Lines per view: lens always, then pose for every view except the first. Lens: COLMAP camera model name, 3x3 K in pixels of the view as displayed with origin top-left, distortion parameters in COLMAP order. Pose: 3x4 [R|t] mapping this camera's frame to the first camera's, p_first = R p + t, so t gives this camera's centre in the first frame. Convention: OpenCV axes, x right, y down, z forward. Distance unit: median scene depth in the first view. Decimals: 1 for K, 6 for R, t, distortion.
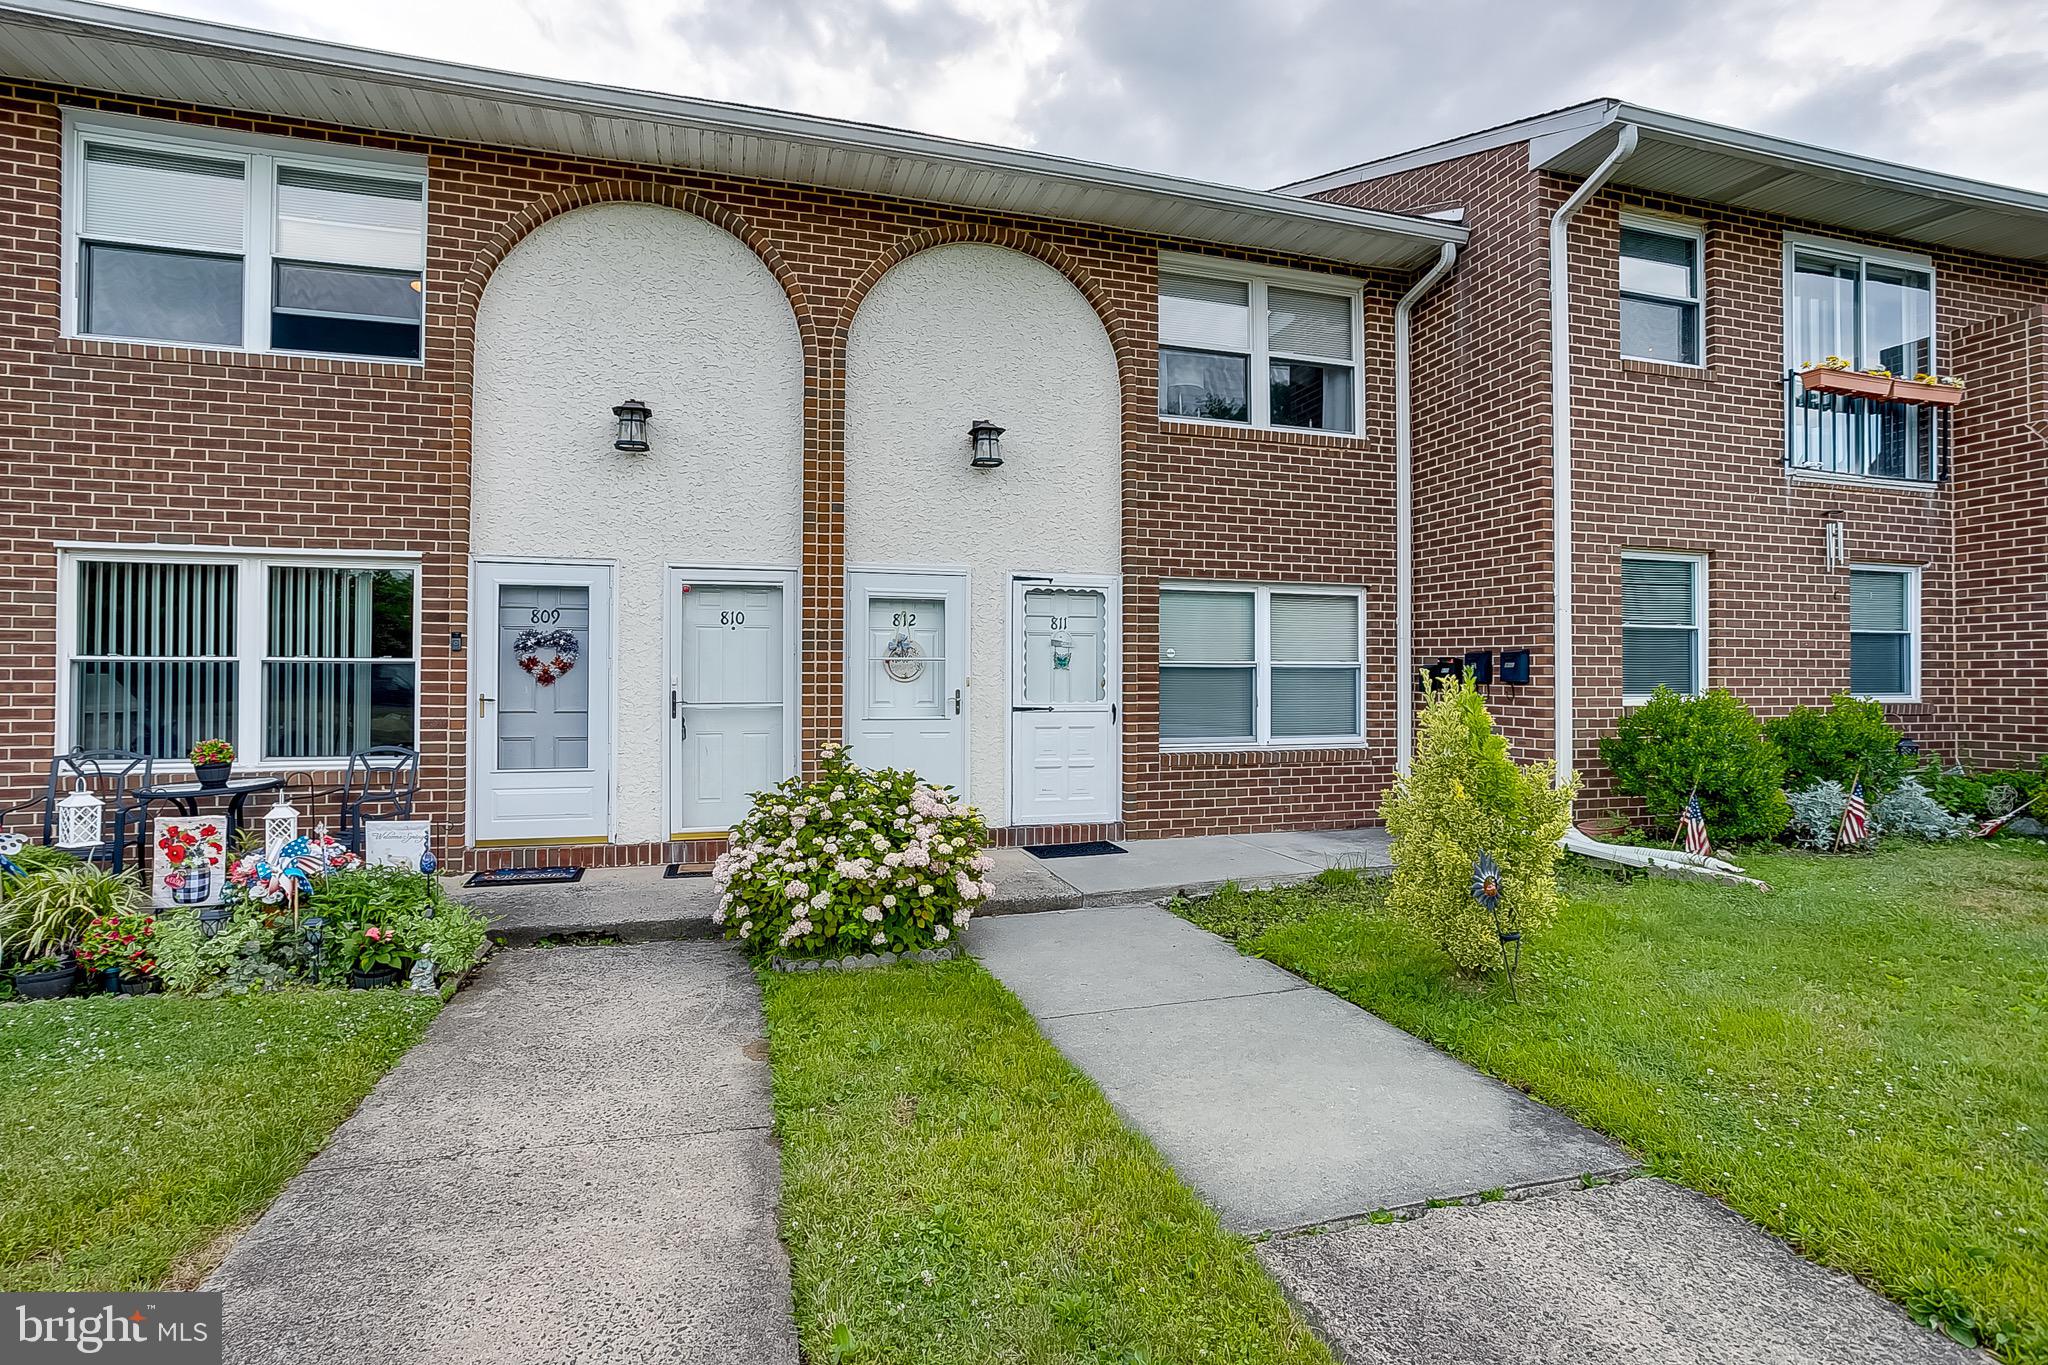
lens RADIAL K [[1003.2, 0, 1025.7], [0, 1003.2, 685.4], [0, 0, 1]] dist [-0.023367, 0.001904]
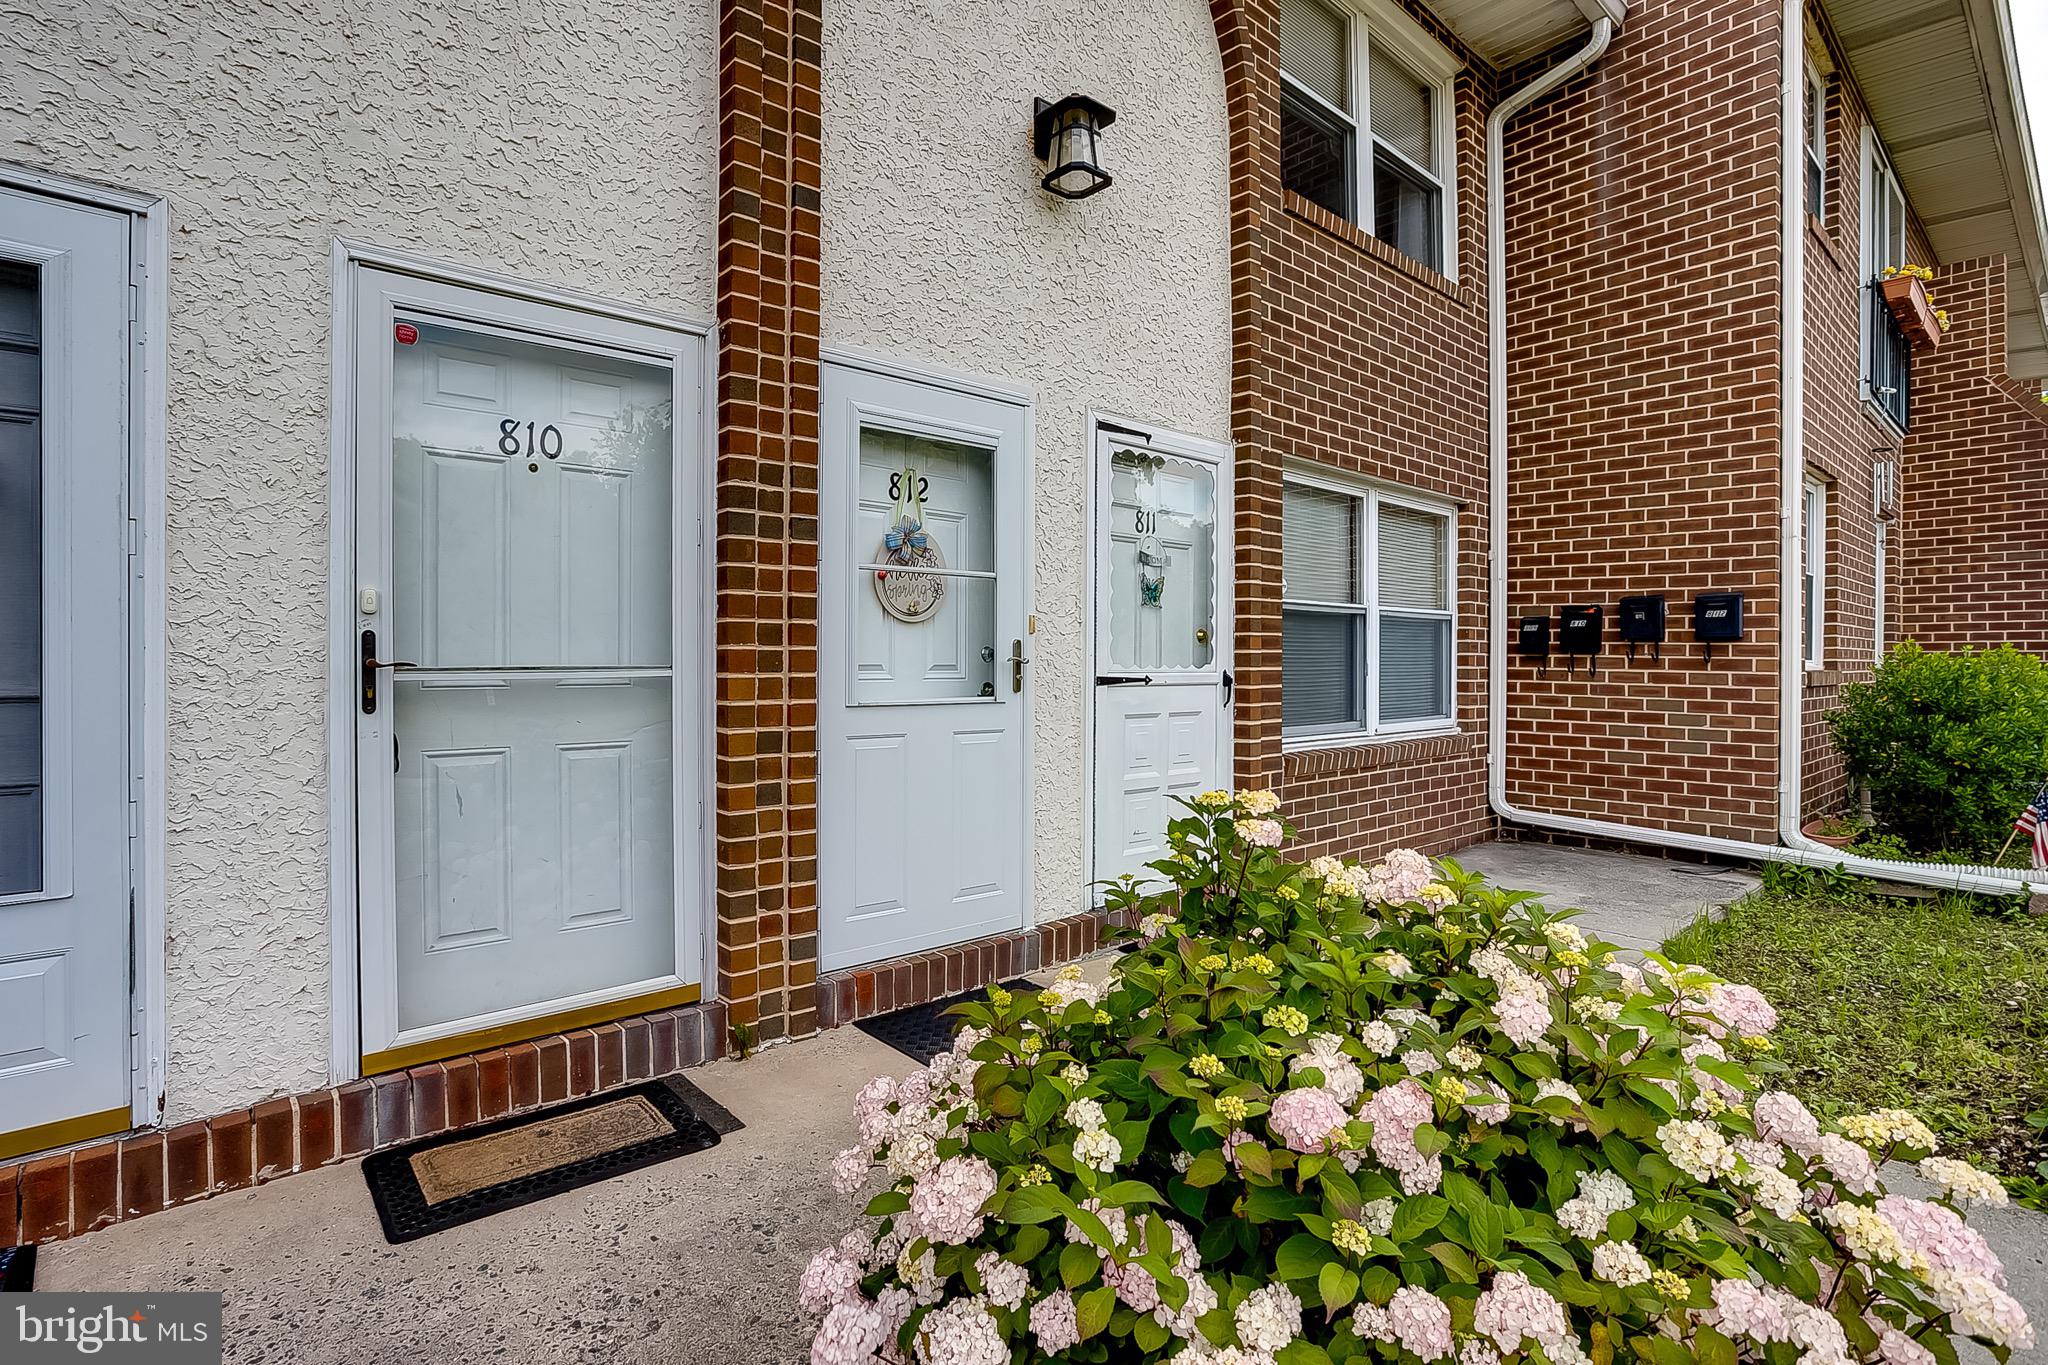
lens RADIAL K [[1003.2, 0, 1015.0], [0, 1003.2, 675.0], [0, 0, 1]] dist [-0.023367, 0.001904]
pose [[0.917483, -0.005383, 0.397738, -0.245968], [0.001974, 0.999958, 0.008979, 0.015456], [-0.397770, -0.007453, 0.917455, 0.525451]]
